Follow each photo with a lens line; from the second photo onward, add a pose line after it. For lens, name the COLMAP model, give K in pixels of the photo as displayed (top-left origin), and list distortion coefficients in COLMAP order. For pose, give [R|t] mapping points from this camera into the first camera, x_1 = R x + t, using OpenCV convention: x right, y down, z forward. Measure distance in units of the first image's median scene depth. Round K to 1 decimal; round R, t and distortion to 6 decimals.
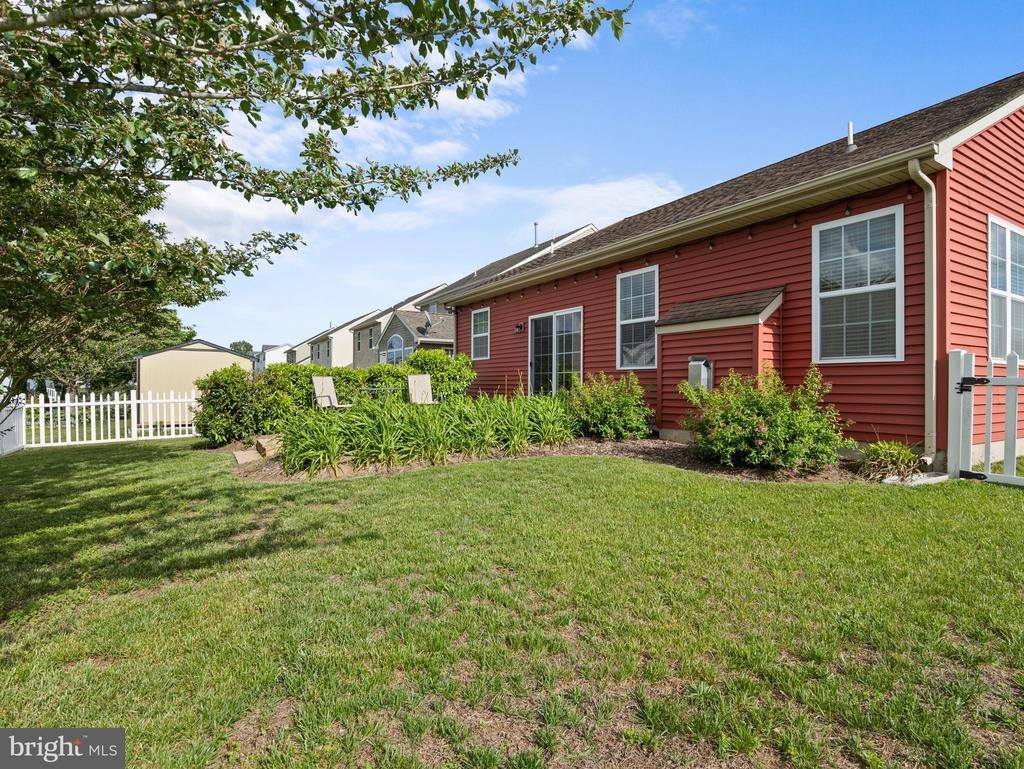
lens RADIAL K [[544.1, 0, 512.0], [0, 544.1, 384.5], [0, 0, 1]] dist [-0.053022, -0.000574]
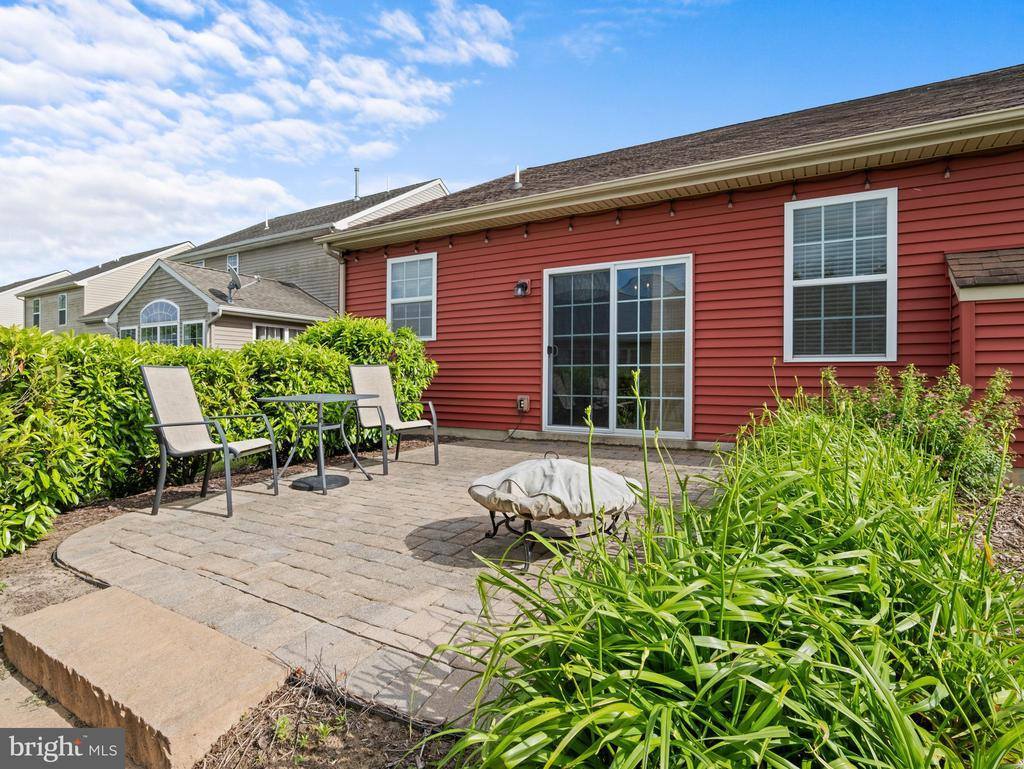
lens RADIAL K [[555.6, 0, 512.0], [0, 555.6, 384.5], [0, 0, 1]] dist [-0.027294, 0.000547]
pose [[0.879988, 0.006138, 0.474955, -0.260239], [-0.007974, 0.999966, 0.001852, -0.000981], [-0.474928, -0.005417, 0.880008, 0.441754]]
